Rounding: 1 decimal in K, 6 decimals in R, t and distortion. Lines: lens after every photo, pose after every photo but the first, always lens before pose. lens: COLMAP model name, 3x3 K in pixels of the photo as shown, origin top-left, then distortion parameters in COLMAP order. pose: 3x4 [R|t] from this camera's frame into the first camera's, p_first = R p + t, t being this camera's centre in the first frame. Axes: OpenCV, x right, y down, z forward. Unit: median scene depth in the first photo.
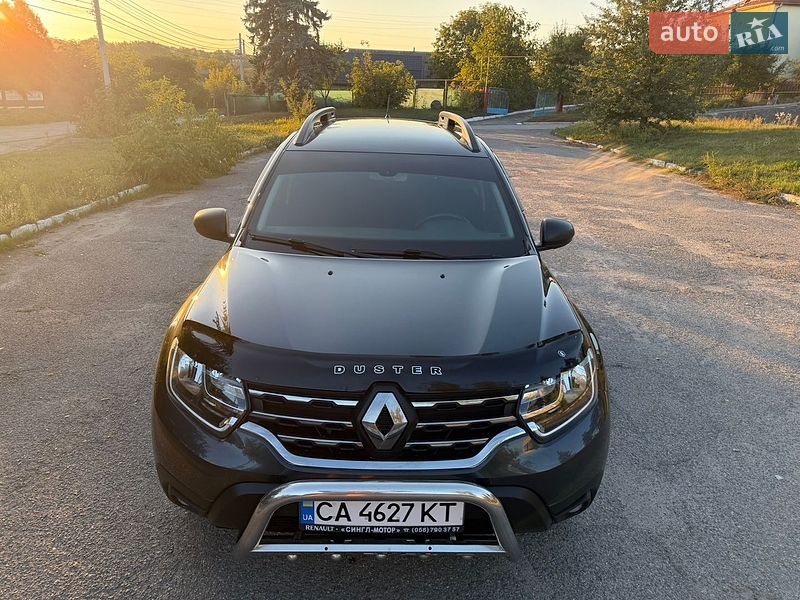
lens RADIAL K [[565.1, 0, 397.8], [0, 565.1, 298.5], [0, 0, 1]] dist [0.019972, -0.025078]
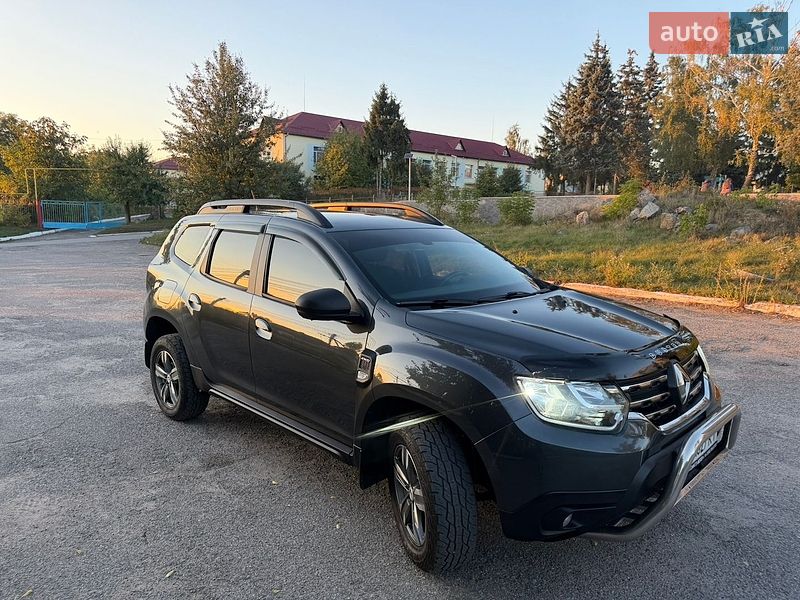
lens RADIAL K [[565.1, 0, 399.5], [0, 565.1, 303.8], [0, 0, 1]] dist [0.019972, -0.025078]
pose [[0.719537, -0.143055, 0.679560, -0.328339], [0.260158, 0.962819, -0.072778, -0.011874], [-0.643882, 0.229160, 0.730001, 0.084629]]
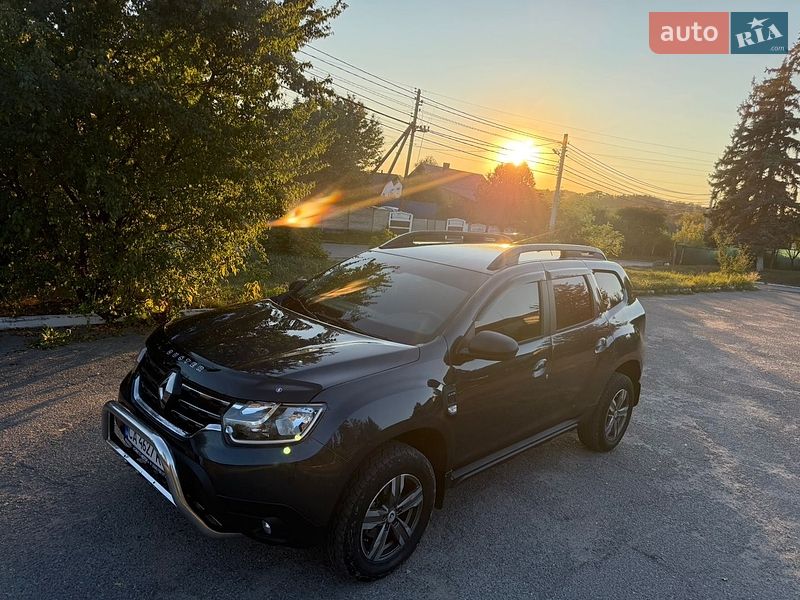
lens RADIAL K [[565.1, 0, 403.9], [0, 565.1, 304.1], [0, 0, 1]] dist [0.019972, -0.025078]
pose [[0.706420, 0.165062, -0.688277, 0.330473], [-0.321648, 0.941082, -0.104437, -0.010106], [0.630486, 0.295159, 0.717891, 0.050232]]
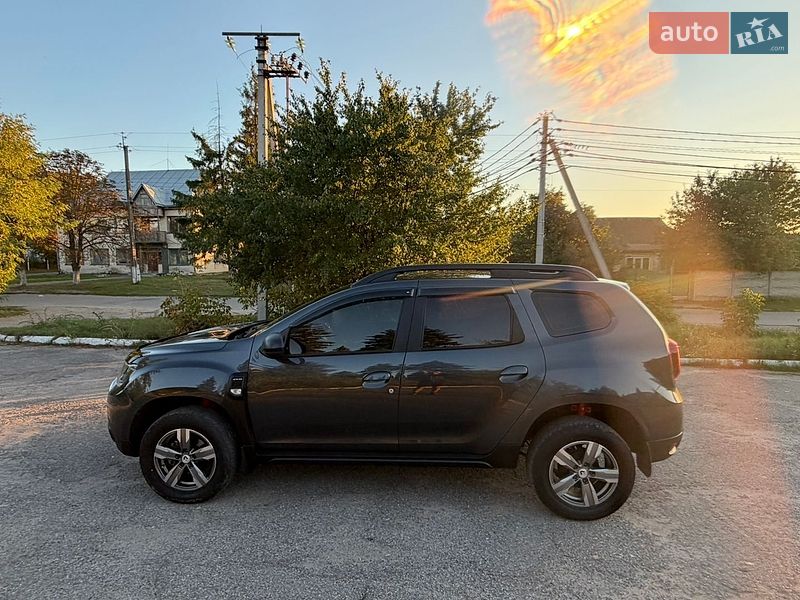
lens RADIAL K [[462.7, 0, 401.1], [0, 462.7, 304.3], [0, 0, 1]] dist [0.005775, -0.002056]
pose [[-0.085010, 0.045399, -0.995345, 0.481950], [-0.349198, 0.934245, 0.072436, -0.139991], [0.933185, 0.353731, -0.063567, 0.491229]]
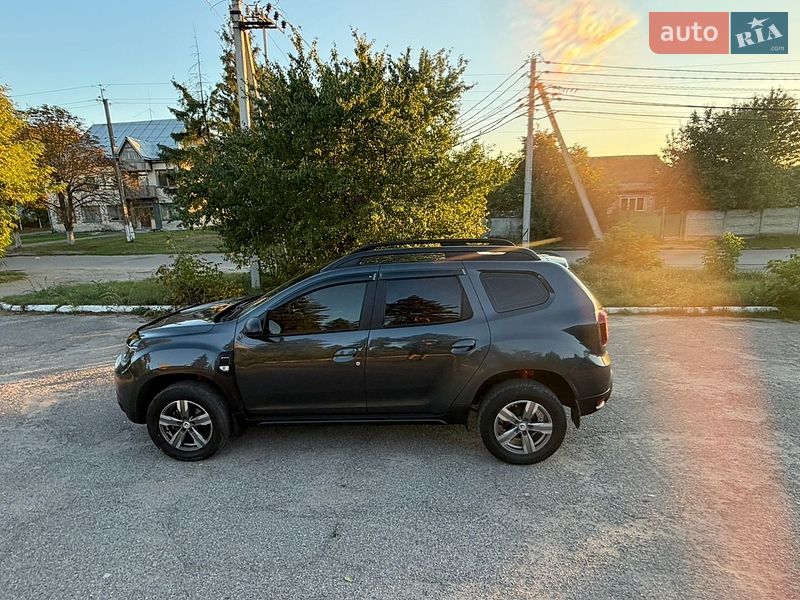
lens RADIAL K [[462.7, 0, 400.5], [0, 462.7, 304.9], [0, 0, 1]] dist [0.005775, -0.002056]
pose [[-0.081396, 0.167815, -0.982452, 0.528627], [-0.319014, 0.929480, 0.185197, -0.190790], [0.944248, 0.328490, -0.022121, 0.514731]]
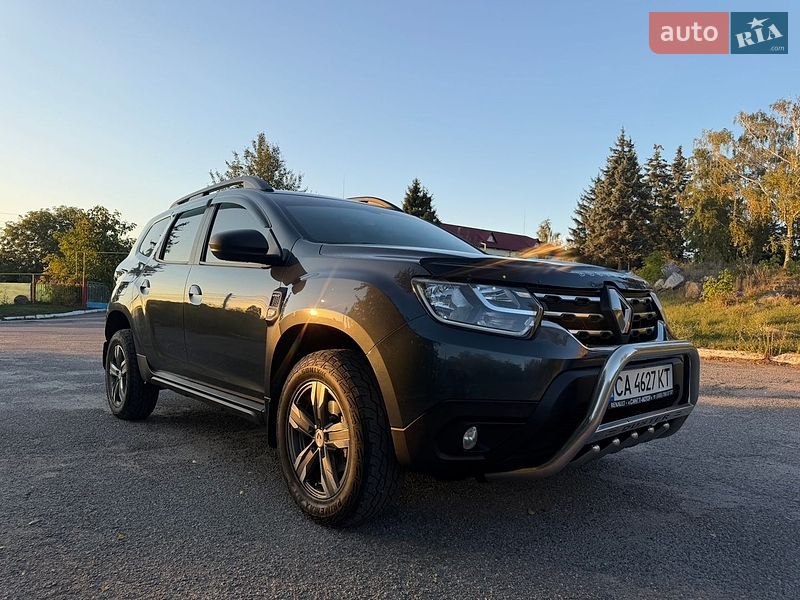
lens RADIAL K [[565.1, 0, 398.1], [0, 565.1, 300.3], [0, 0, 1]] dist [0.019972, -0.025078]
pose [[0.764600, -0.018137, 0.644249, -0.266512], [0.235056, 0.938600, -0.252543, 0.088913], [-0.600112, 0.344529, 0.721918, 0.087659]]
